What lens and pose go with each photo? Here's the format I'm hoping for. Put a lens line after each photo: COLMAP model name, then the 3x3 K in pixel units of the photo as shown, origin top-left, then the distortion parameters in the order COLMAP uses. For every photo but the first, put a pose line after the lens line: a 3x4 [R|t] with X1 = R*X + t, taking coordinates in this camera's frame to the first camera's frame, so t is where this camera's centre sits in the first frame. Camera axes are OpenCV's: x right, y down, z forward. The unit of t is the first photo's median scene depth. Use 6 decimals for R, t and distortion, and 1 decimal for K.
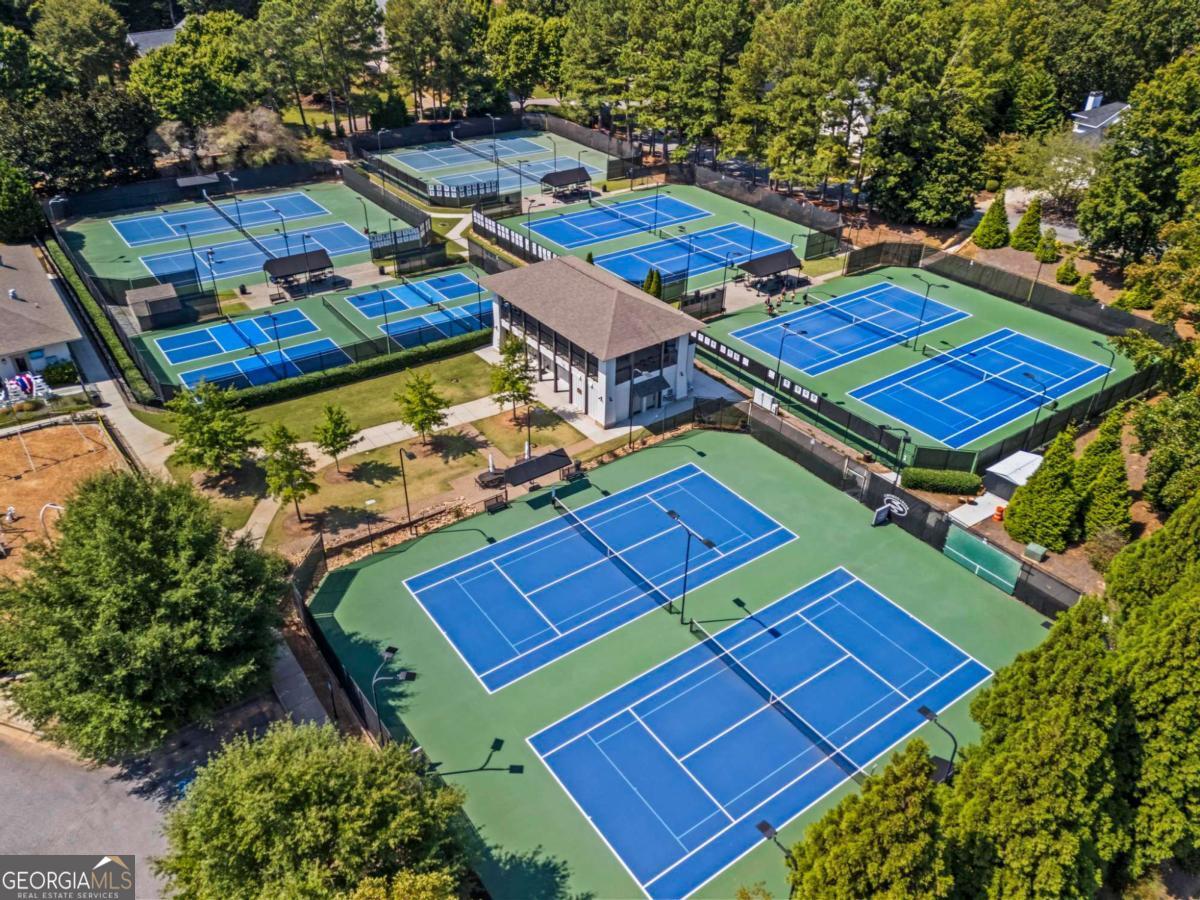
lens RADIAL K [[884.7, 0, 600.0], [0, 884.7, 450.0], [0, 0, 1]] dist [0.041180, -0.002078]
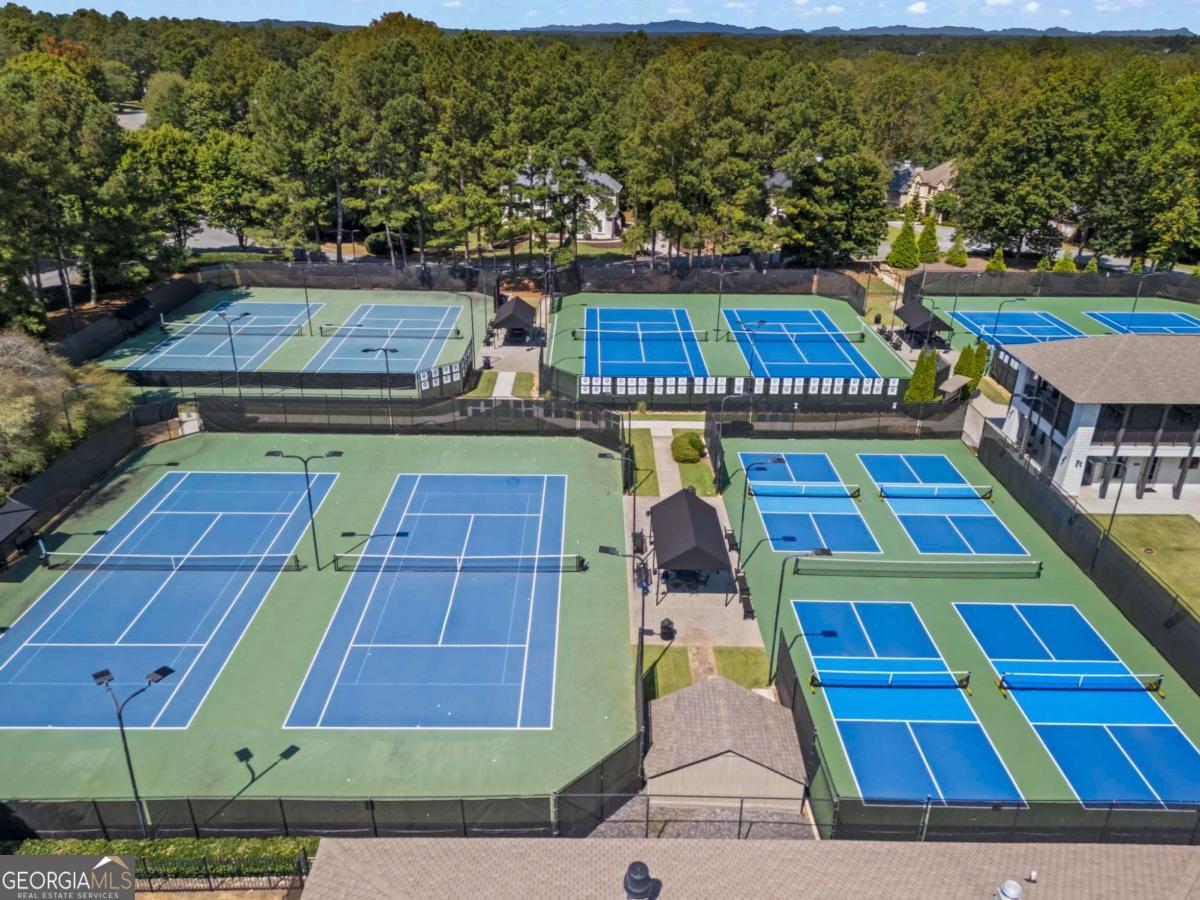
lens RADIAL K [[894.8, 0, 600.0], [0, 894.8, 450.0], [0, 0, 1]] dist [0.042963, -0.008233]
pose [[0.581959, -0.344895, 0.736459, -0.866018], [0.435515, 0.896975, 0.075917, -0.373184], [-0.686768, 0.276558, 0.672209, 0.817939]]
